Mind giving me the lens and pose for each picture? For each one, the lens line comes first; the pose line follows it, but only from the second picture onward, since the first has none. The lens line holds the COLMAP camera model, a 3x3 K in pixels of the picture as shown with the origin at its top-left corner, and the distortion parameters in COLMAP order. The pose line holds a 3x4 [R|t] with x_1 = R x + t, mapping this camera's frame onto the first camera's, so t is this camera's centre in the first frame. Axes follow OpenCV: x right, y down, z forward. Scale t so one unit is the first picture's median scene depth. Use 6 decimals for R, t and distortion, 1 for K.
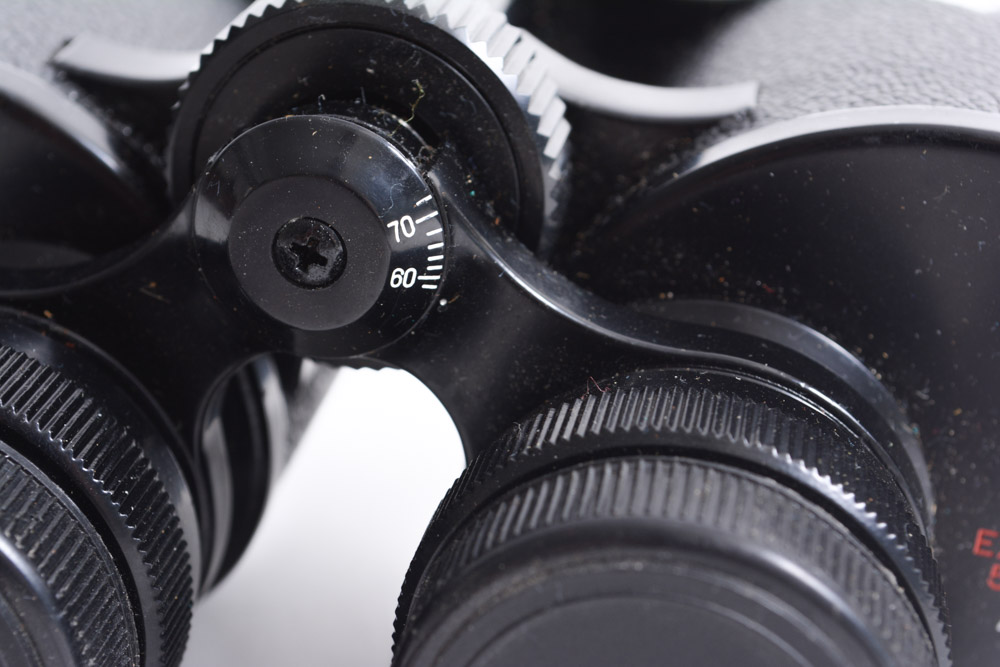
lens RADIAL K [[2217.5, 0, 500.0], [0, 2217.5, 333.5], [0, 0, 1]] dist [0.012565, 0.176047]
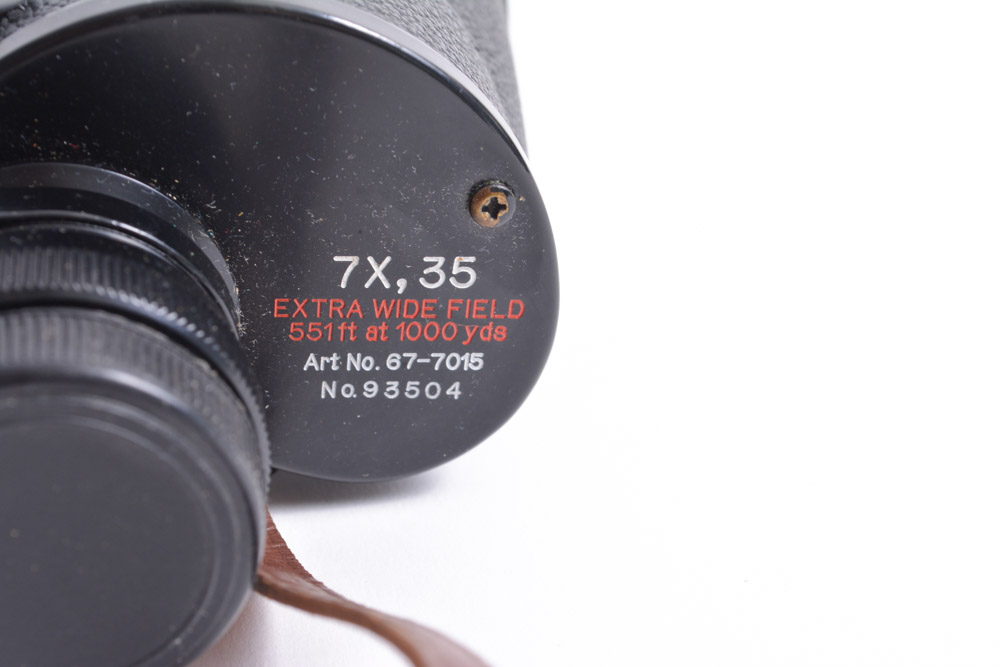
lens RADIAL K [[2217.5, 0, 500.0], [0, 2217.5, 333.5], [0, 0, 1]] dist [0.012565, 0.176047]
pose [[0.944176, -0.200573, 0.261345, 0.000400], [0.161921, 0.973404, 0.162070, -0.085715], [-0.286901, -0.110705, 0.951542, -0.279259]]
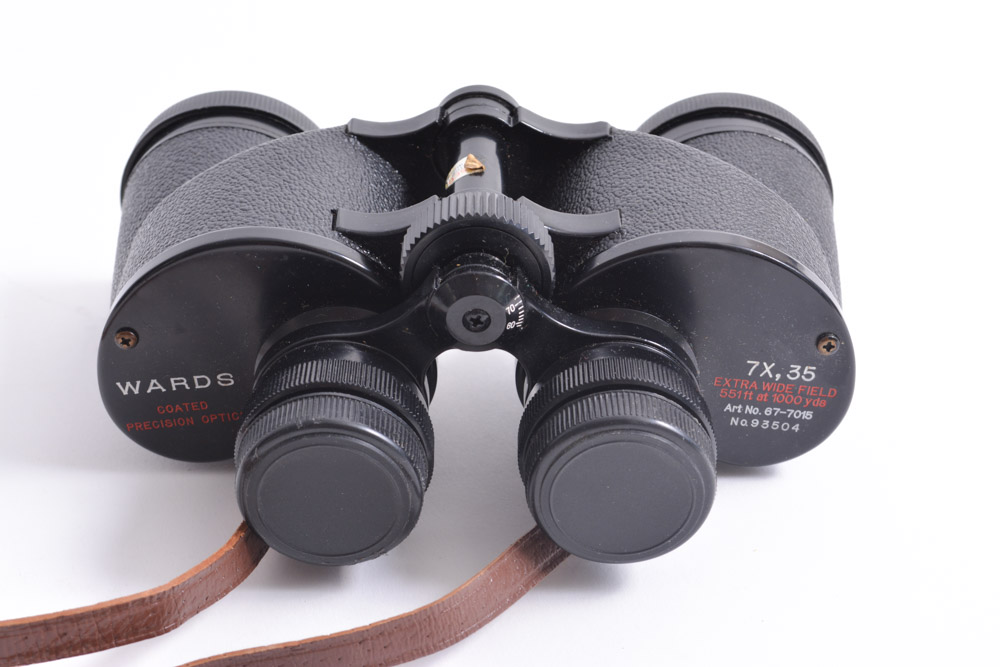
lens RADIAL K [[1850.1, 0, 500.0], [0, 1850.1, 333.5], [0, 0, 1]] dist [-0.001328, 0.003992]
pose [[0.984443, -0.109921, 0.137073, -0.363078], [0.080744, 0.975906, 0.202702, -0.468407], [-0.156052, -0.188481, 0.969599, -1.181363]]
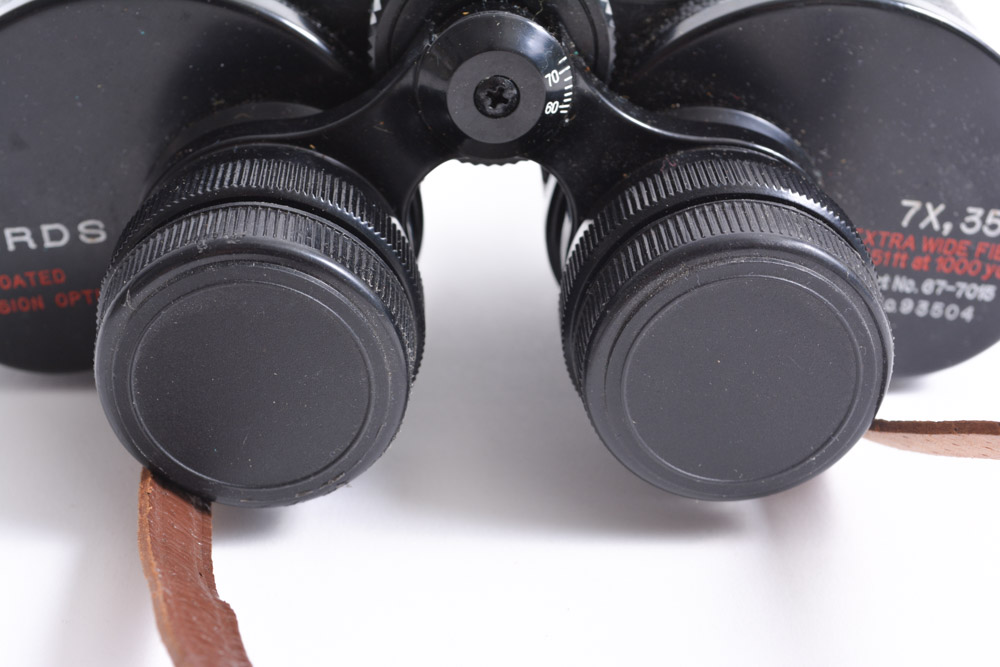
lens RADIAL K [[1708.0, 0, 500.0], [0, 1708.0, 333.5], [0, 0, 1]] dist [0.005800, -0.058173]
pose [[0.977004, -0.100783, 0.187898, -0.335742], [0.077012, 0.988546, 0.129790, -0.026434], [-0.198827, -0.112334, 0.973575, -0.262889]]
